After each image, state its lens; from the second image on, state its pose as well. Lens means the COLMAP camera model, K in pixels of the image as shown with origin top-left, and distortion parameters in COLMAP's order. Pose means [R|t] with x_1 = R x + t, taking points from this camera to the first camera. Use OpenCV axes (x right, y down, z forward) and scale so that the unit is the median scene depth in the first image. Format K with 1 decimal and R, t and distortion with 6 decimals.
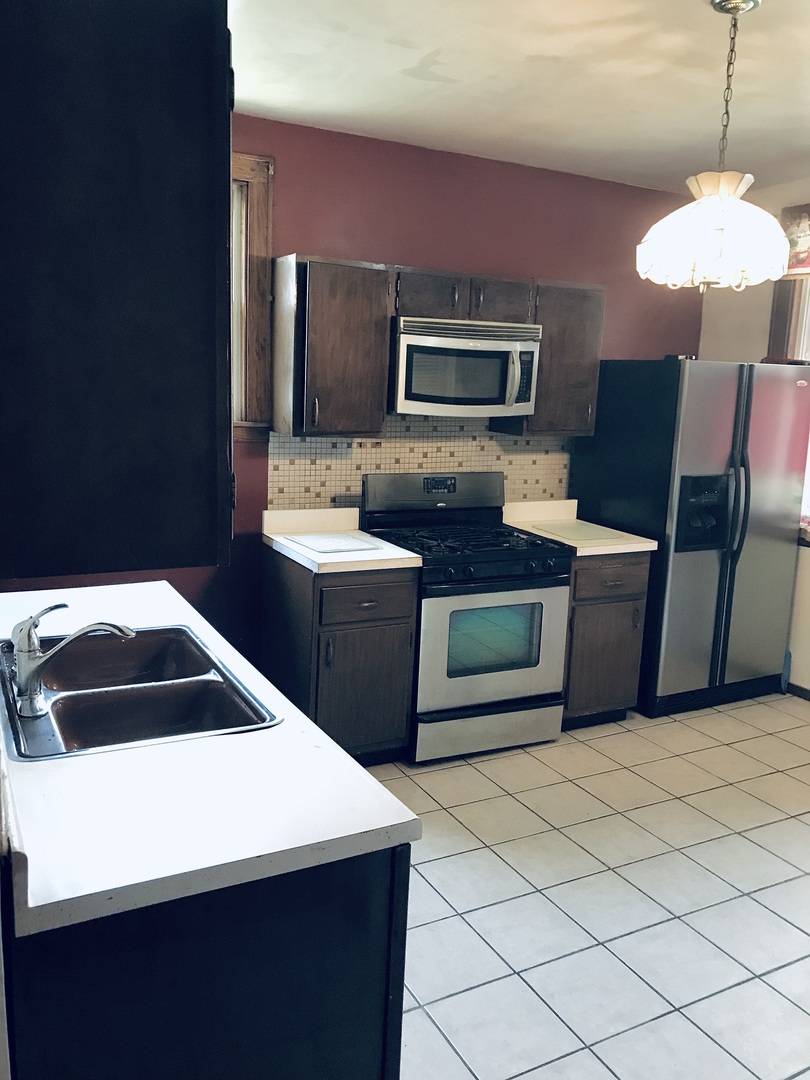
lens RADIAL K [[901.5, 0, 400.3], [0, 901.5, 533.2], [0, 0, 1]] dist [0.033864, -0.035150]
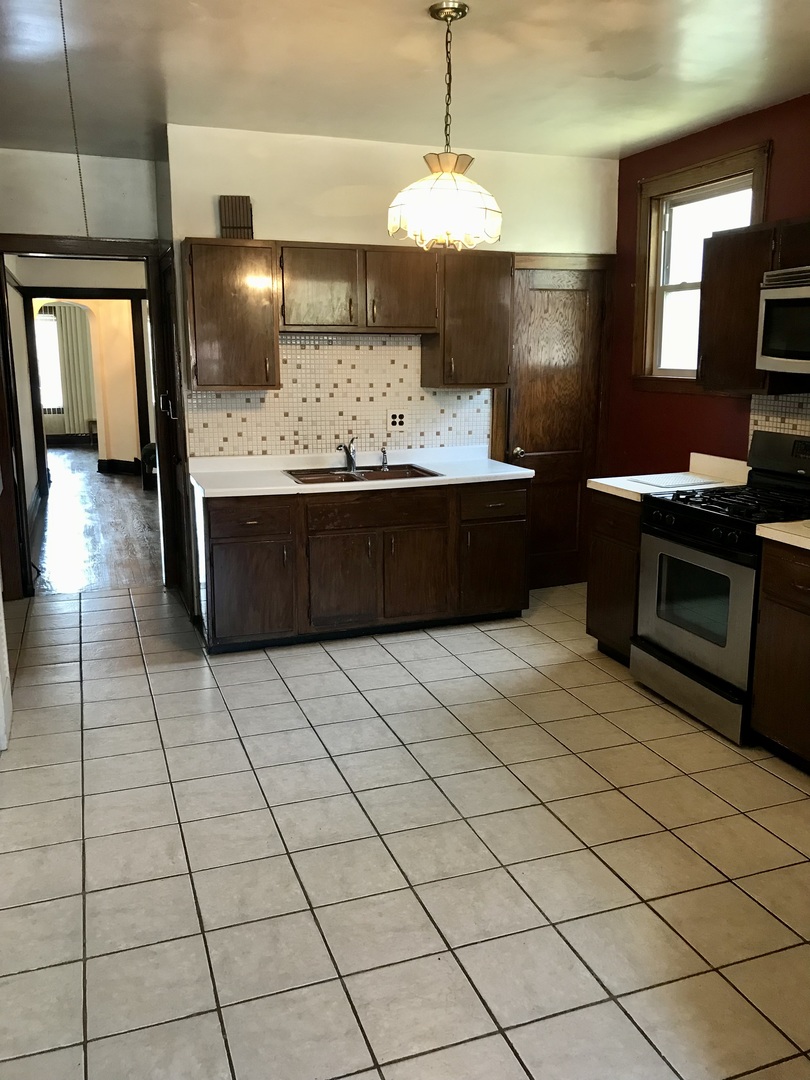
lens RADIAL K [[901.5, 0, 401.4], [0, 901.5, 542.2], [0, 0, 1]] dist [0.033864, -0.035150]
pose [[-0.153308, 0.169676, -0.973502, 1.066992], [-0.175431, 0.964826, 0.195791, -0.075372], [0.972482, 0.200799, -0.118149, 0.770034]]
